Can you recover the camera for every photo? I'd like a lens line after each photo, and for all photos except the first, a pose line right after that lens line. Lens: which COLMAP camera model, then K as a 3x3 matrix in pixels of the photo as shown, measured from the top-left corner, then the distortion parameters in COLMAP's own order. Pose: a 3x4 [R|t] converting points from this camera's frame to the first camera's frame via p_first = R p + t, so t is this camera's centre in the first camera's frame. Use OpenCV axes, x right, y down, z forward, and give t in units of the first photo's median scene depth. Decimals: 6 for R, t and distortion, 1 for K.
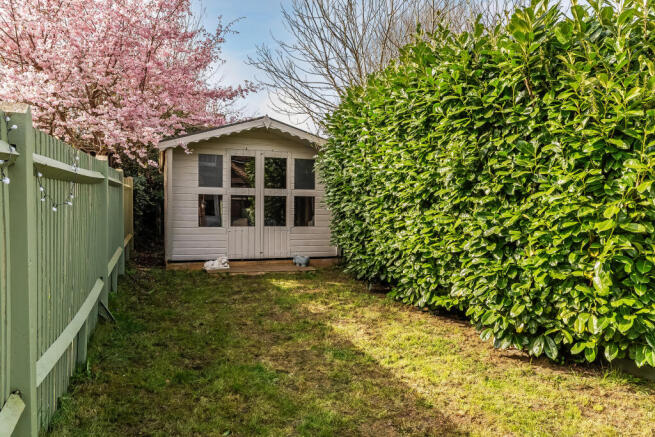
lens RADIAL K [[456.0, 0, 327.5], [0, 456.0, 218.5], [0, 0, 1]] dist [0.004911, 0.001541]
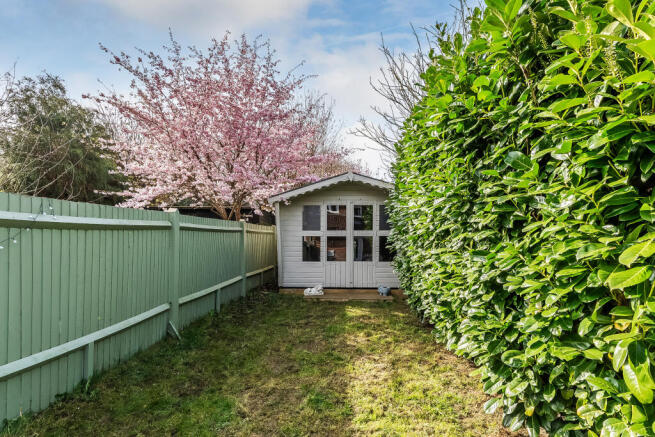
lens RADIAL K [[326.3, 0, 327.9], [0, 326.3, 246.2], [0, 0, 1]] dist [0.000470, -0.000029]
pose [[0.923943, -0.010385, -0.382388, 0.312667], [0.002176, 0.999758, -0.021893, -0.010360], [0.382523, 0.019396, 0.923742, 0.373908]]
